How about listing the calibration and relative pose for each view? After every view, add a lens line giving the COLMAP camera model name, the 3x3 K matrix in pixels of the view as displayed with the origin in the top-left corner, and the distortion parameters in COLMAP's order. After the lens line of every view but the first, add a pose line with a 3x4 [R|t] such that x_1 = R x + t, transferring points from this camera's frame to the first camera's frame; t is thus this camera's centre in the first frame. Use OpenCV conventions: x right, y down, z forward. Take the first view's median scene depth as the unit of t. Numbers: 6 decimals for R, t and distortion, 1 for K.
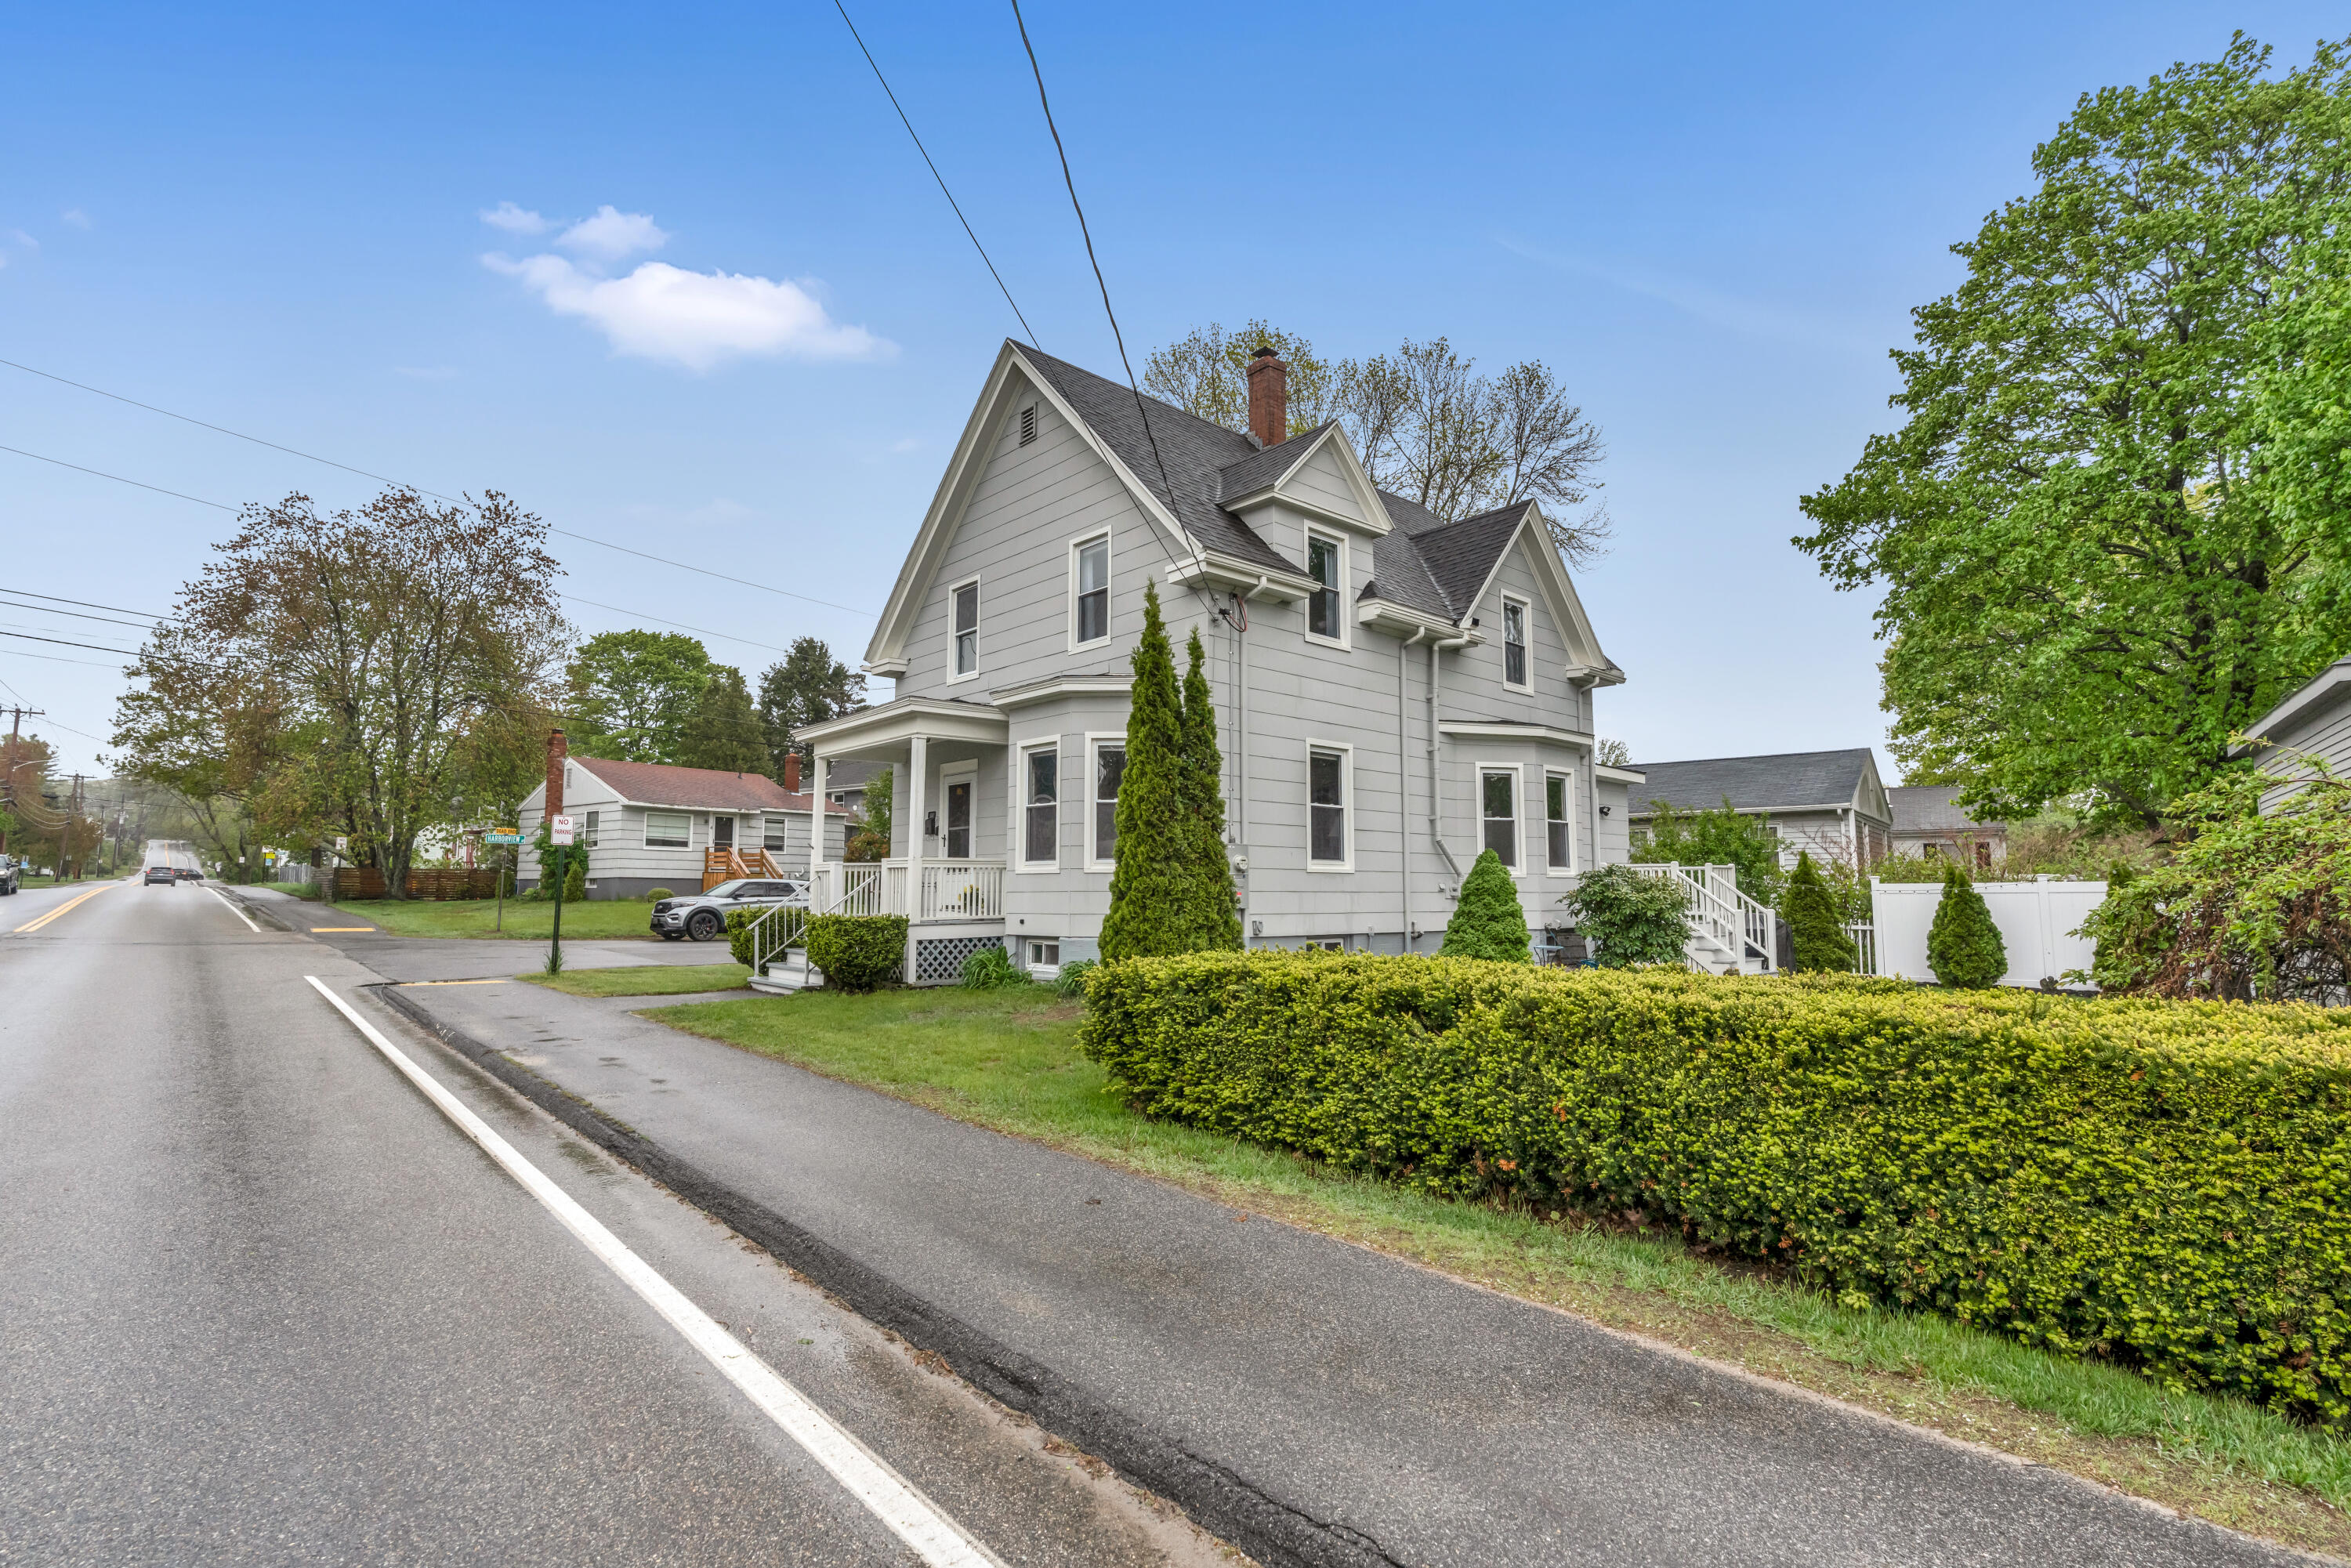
lens RADIAL K [[1090.2, 0, 1175.5], [0, 1090.2, 784.0], [0, 0, 1]] dist [-0.000029, 0.000240]
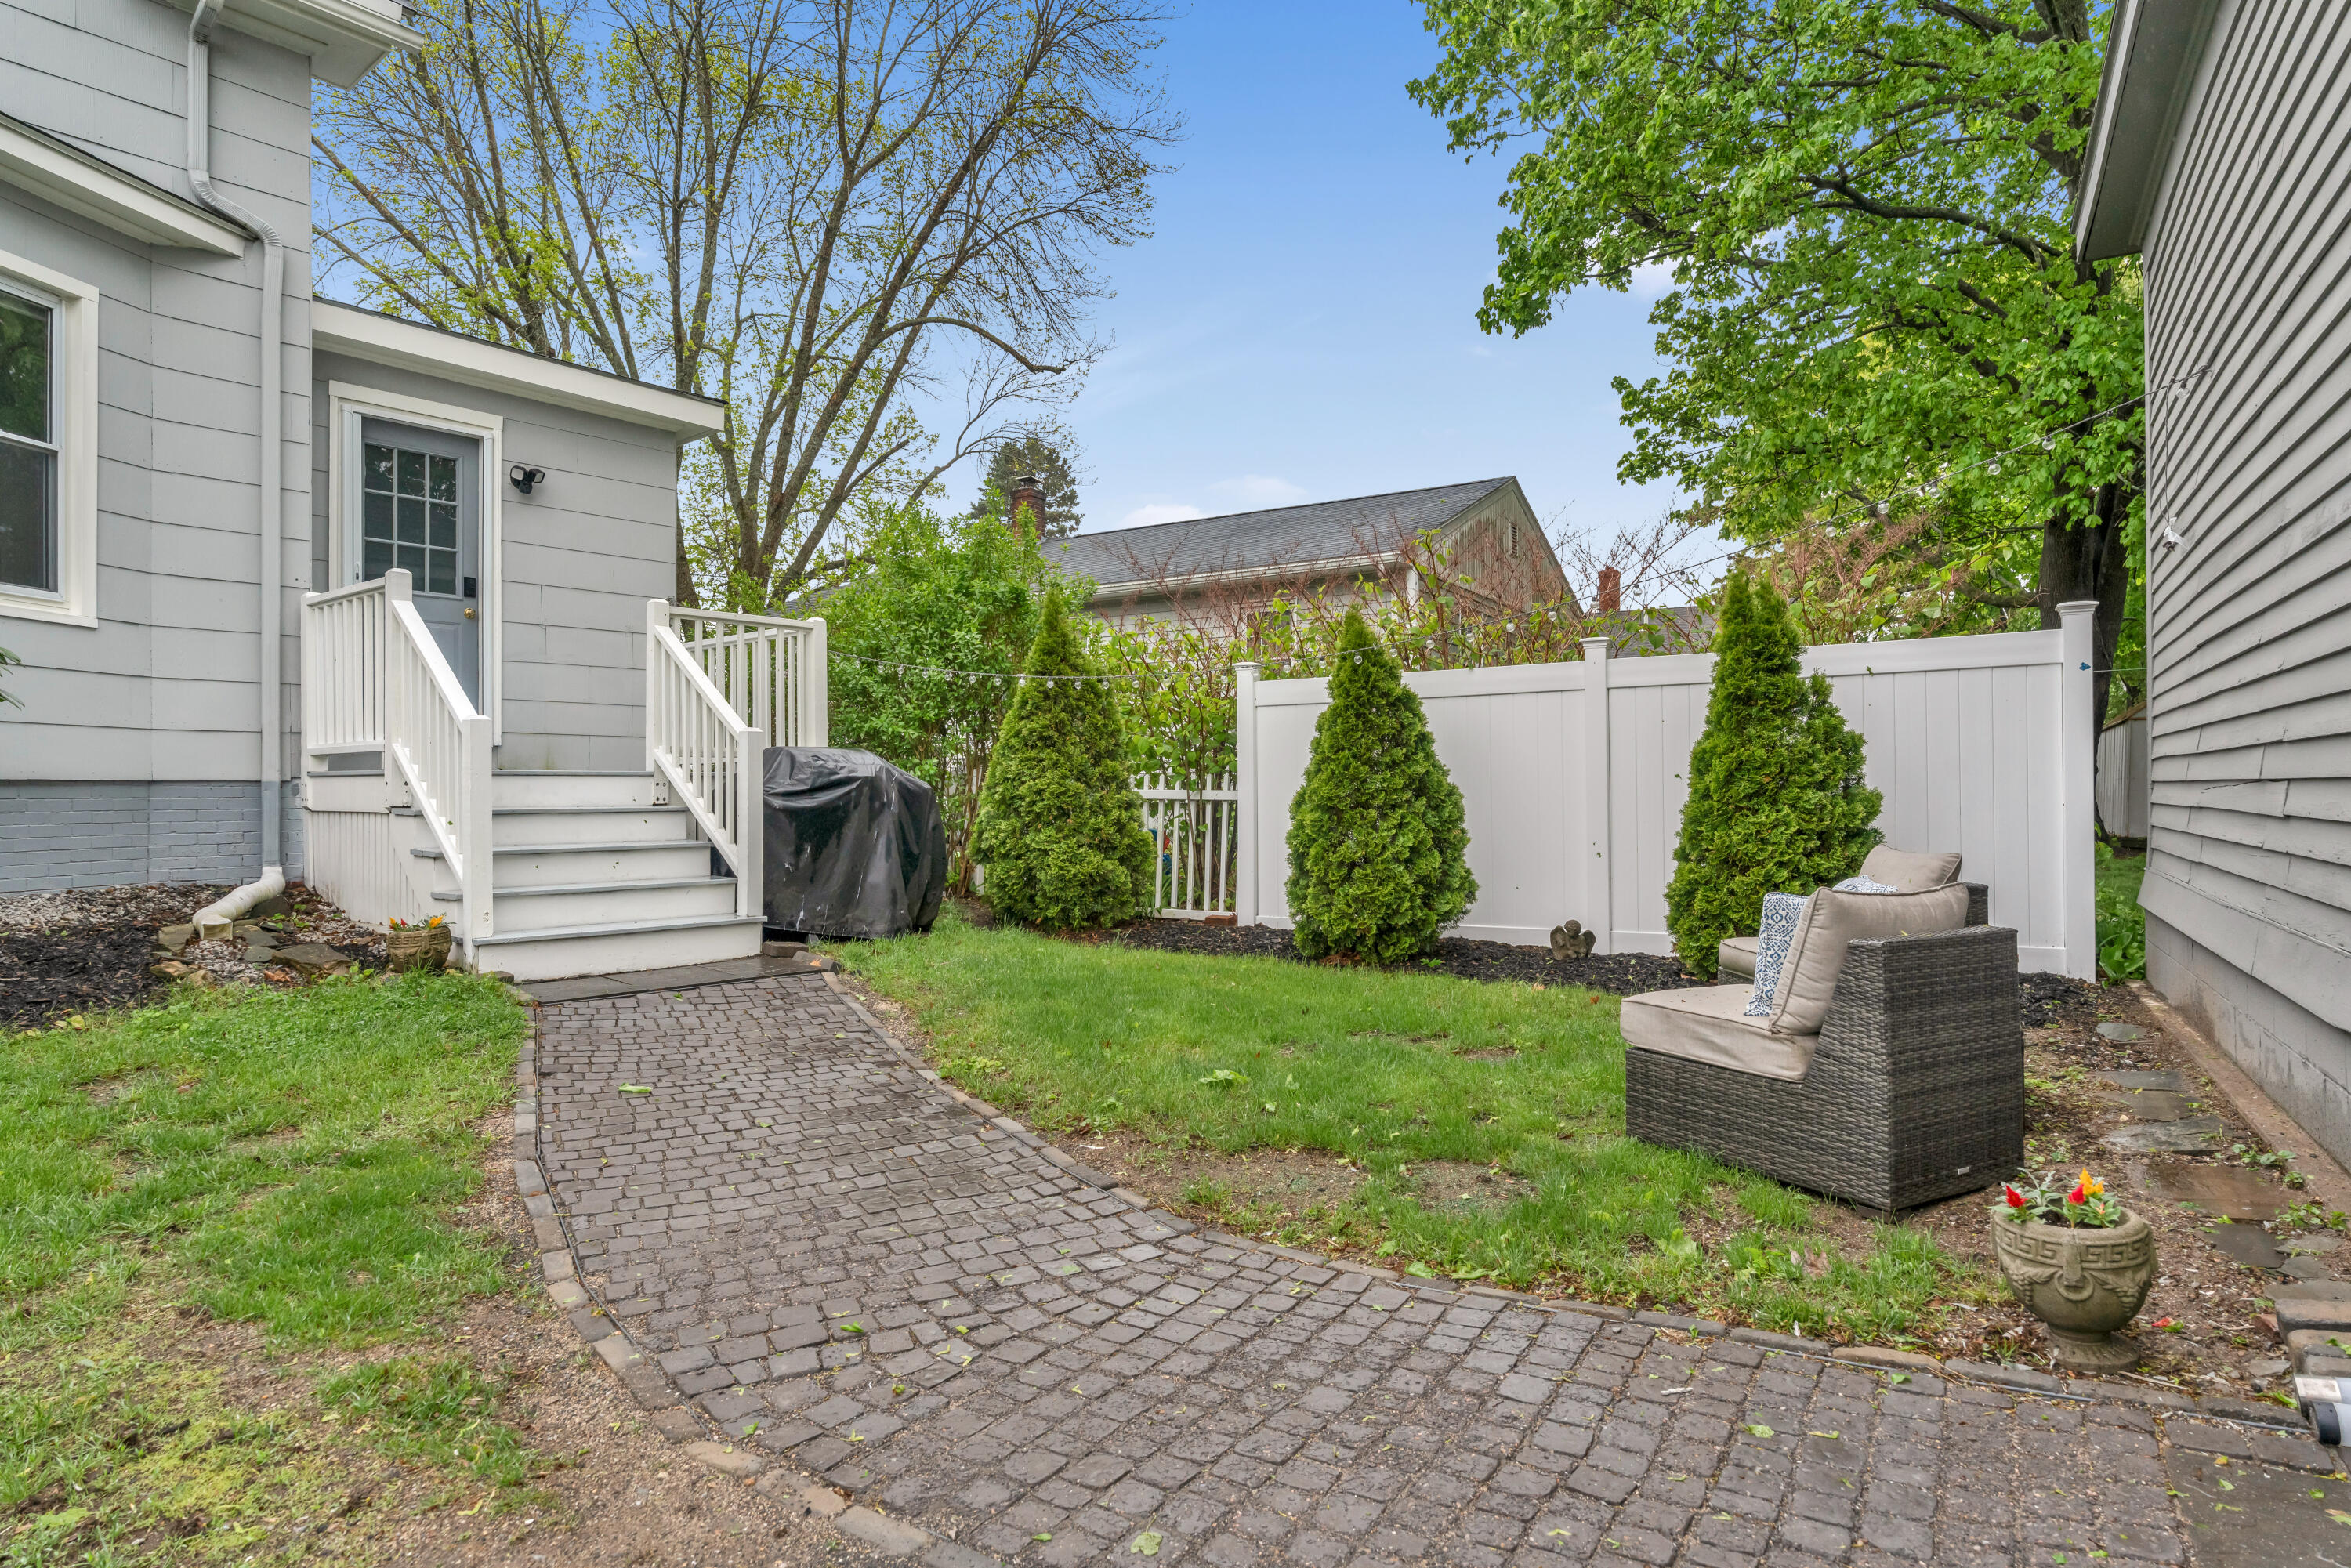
lens RADIAL K [[1302.0, 0, 1203.0], [0, 1302.0, 788.4], [0, 0, 1]] dist [0.004296, 0.001813]
pose [[0.991730, -0.003190, 0.128301, 0.631337], [-0.008742, 0.995691, 0.092323, 0.096081], [-0.128043, -0.092681, 0.987429, 0.600345]]
